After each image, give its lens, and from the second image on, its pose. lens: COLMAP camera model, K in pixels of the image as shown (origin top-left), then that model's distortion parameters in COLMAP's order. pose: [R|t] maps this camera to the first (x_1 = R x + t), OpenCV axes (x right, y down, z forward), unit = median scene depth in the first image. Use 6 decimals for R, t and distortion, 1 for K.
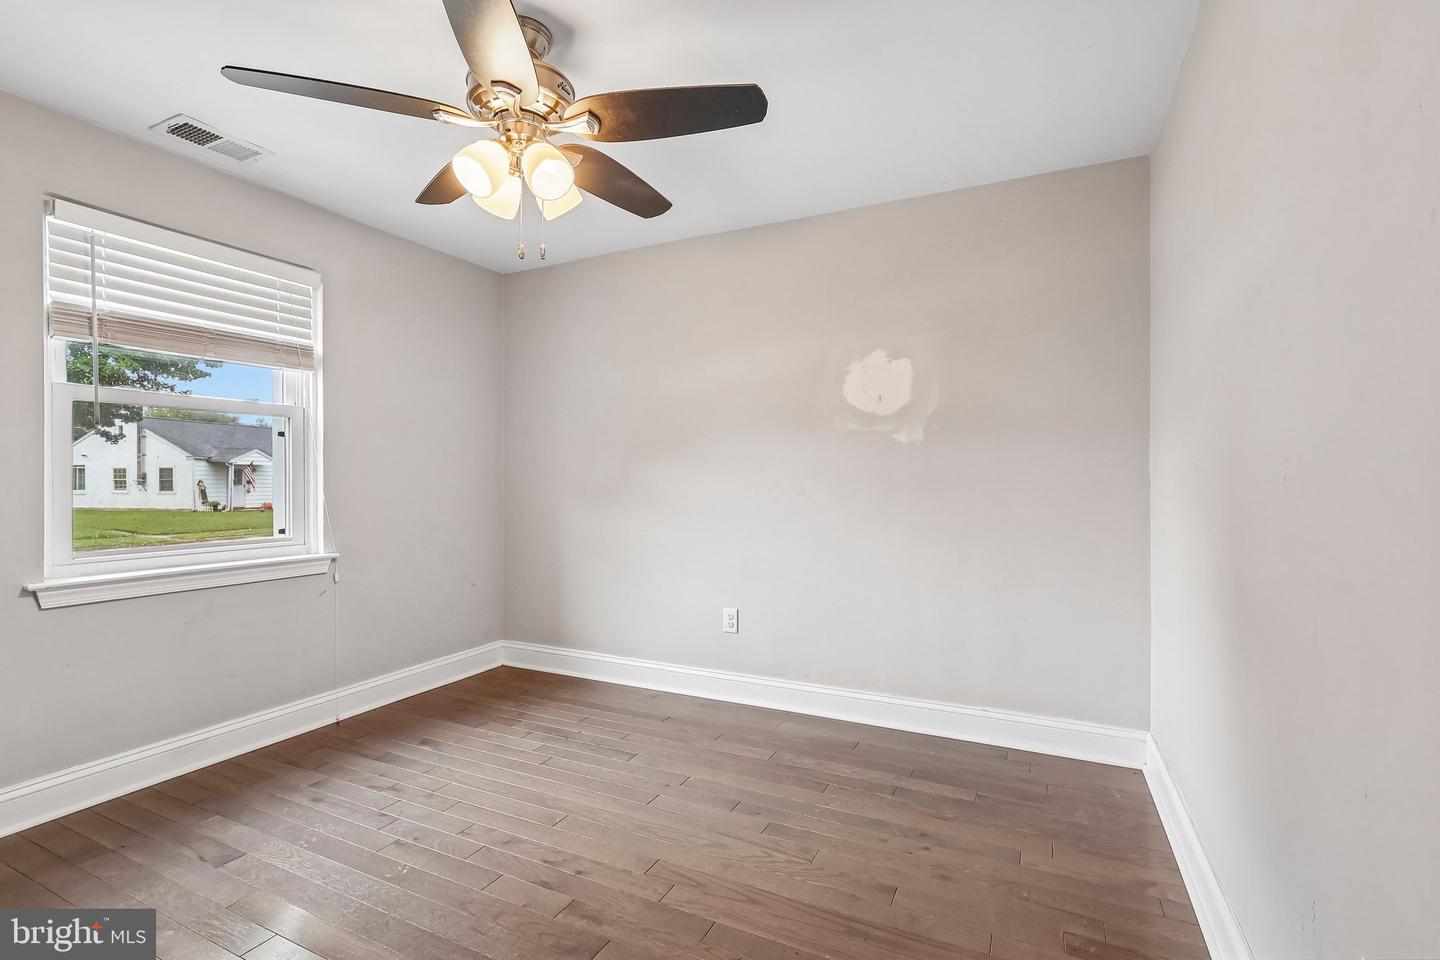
lens RADIAL K [[671.6, 0, 716.8], [0, 671.6, 478.8], [0, 0, 1]] dist [-0.000983, 0.001005]
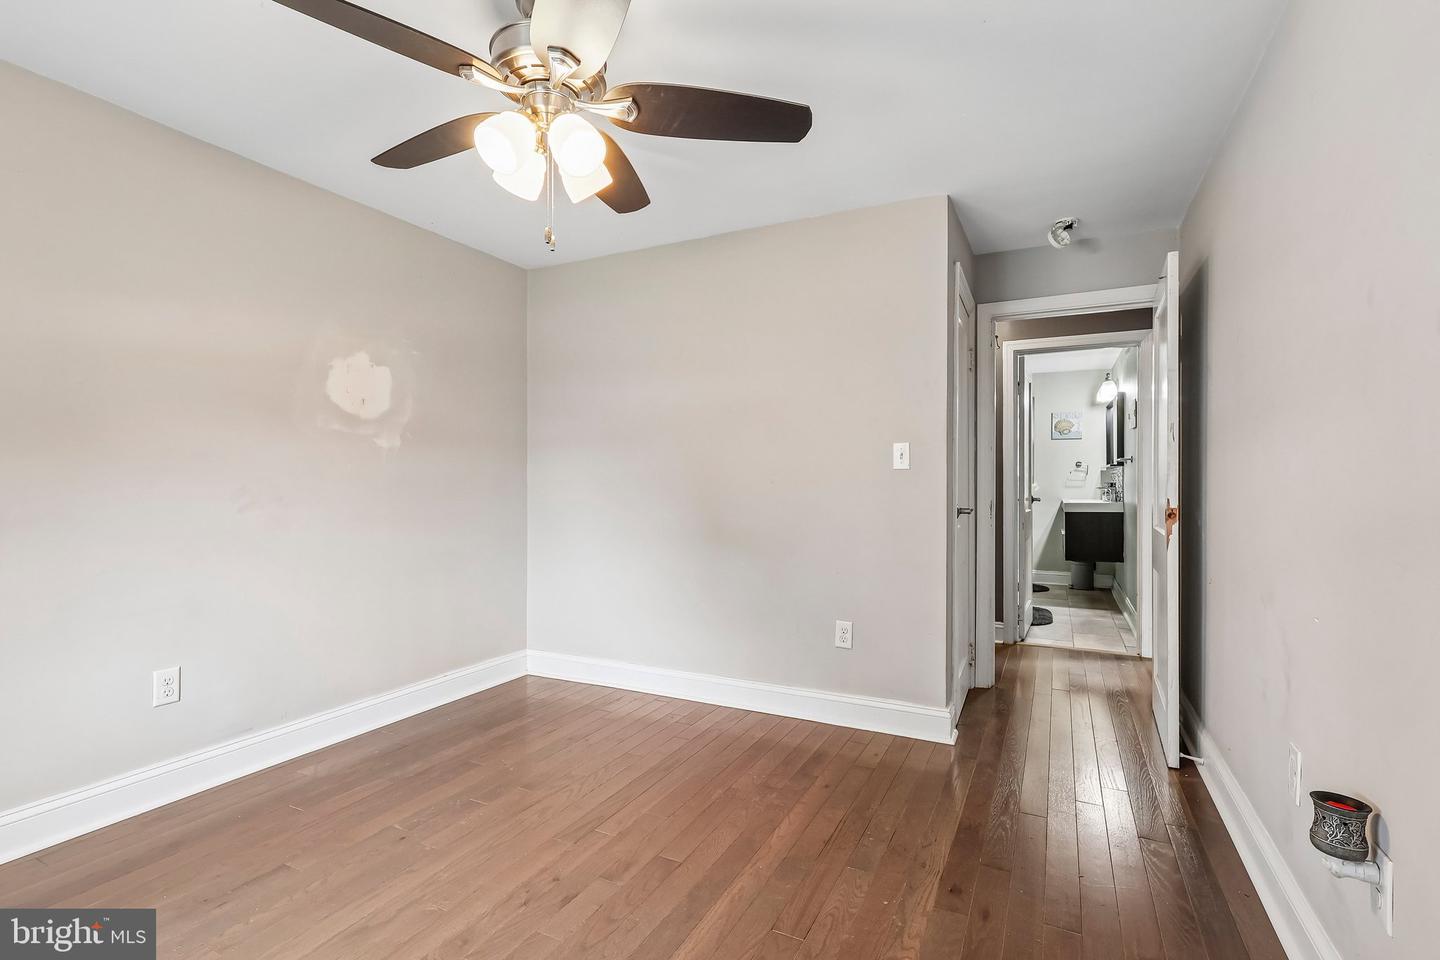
lens RADIAL K [[671.6, 0, 719.5], [0, 671.6, 482.8], [0, 0, 1]] dist [-0.000983, 0.001005]
pose [[0.007808, -0.000021, 0.999970, -0.765687], [0.001753, 0.999998, 0.000007, 0.001055], [-0.999968, 0.001752, 0.007808, 0.481250]]
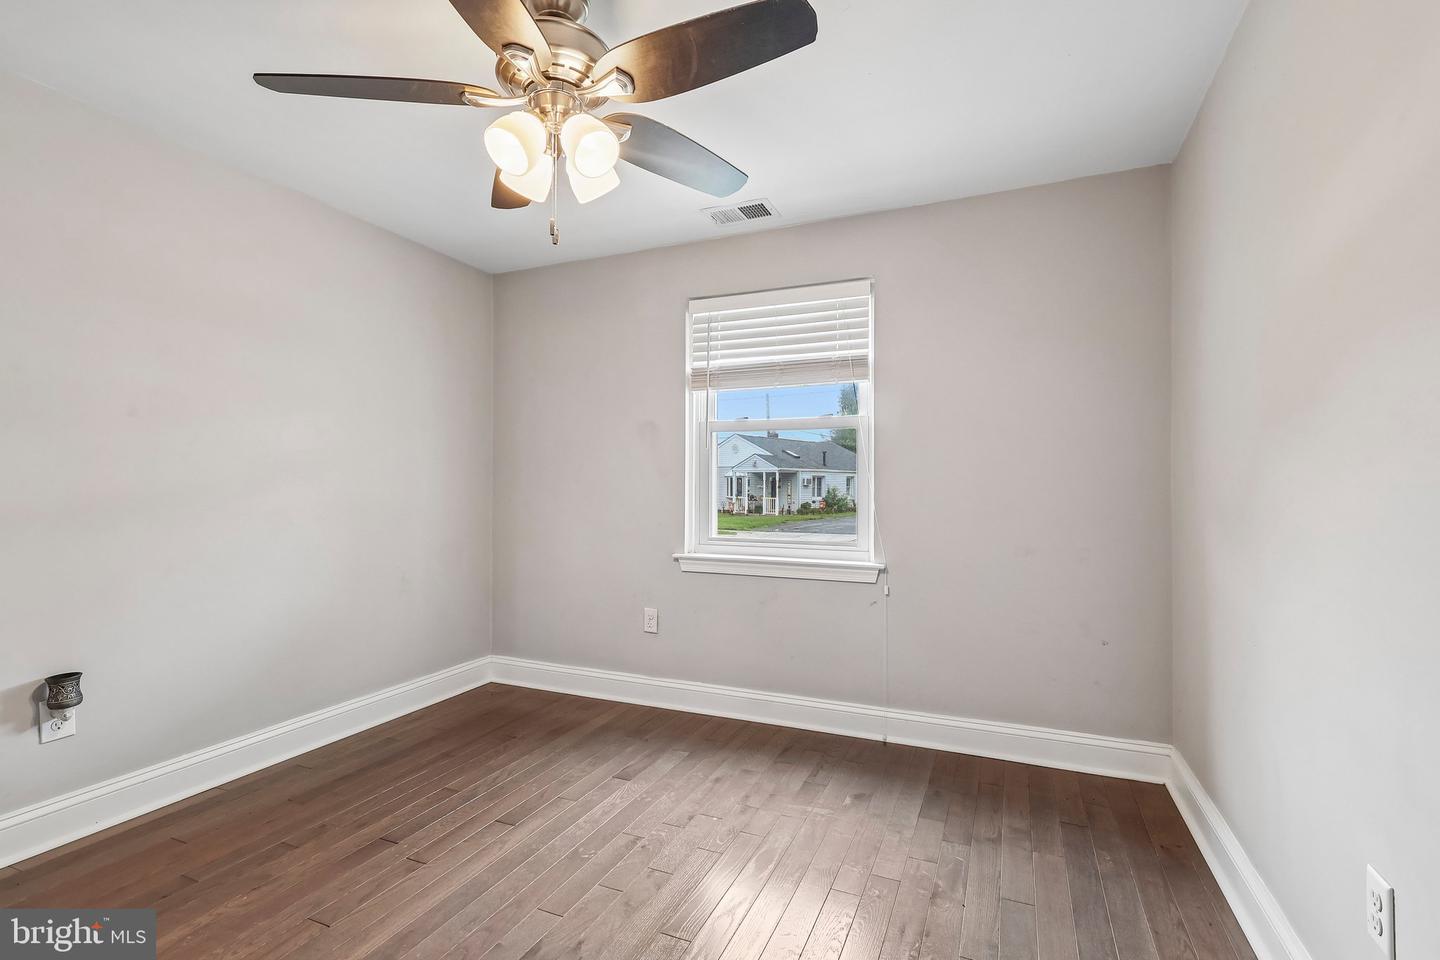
lens RADIAL K [[671.6, 0, 717.1], [0, 671.6, 479.0], [0, 0, 1]] dist [-0.000983, 0.001005]
pose [[0.042192, -0.004699, -0.999098, 0.396309], [-0.001146, 0.999988, -0.004752, -0.007109], [0.999109, 0.001346, 0.042186, 0.750362]]
